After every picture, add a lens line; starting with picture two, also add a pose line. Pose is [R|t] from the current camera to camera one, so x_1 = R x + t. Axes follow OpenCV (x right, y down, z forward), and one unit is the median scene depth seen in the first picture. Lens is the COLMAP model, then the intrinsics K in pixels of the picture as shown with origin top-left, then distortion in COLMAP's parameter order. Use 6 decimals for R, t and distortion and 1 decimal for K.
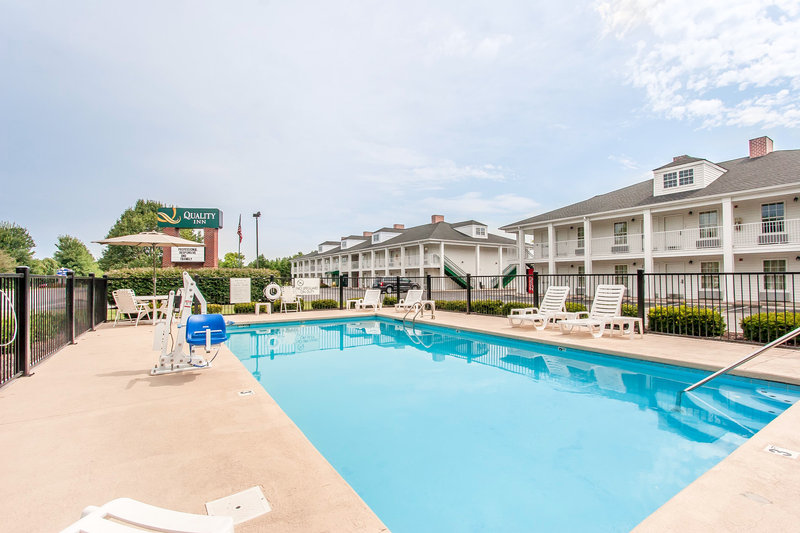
lens RADIAL K [[356.4, 0, 400.0], [0, 356.4, 266.5], [0, 0, 1]] dist [-0.000789, -0.000149]
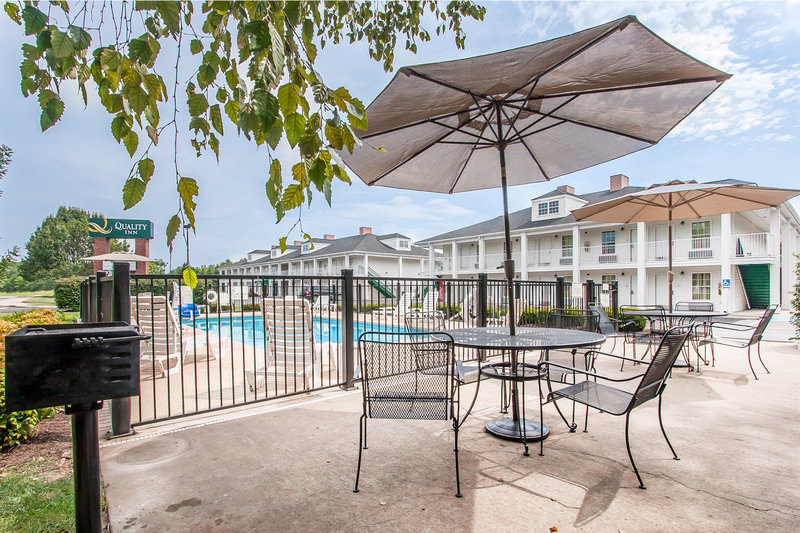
lens RADIAL K [[367.9, 0, 374.6], [0, 367.9, 288.3], [0, 0, 1]] dist [-0.001082, -0.000100]
pose [[0.994279, 0.006259, 0.106635, 0.035865], [-0.009955, 0.999367, 0.034167, -0.004486], [-0.106353, -0.035033, 0.993711, -0.152090]]
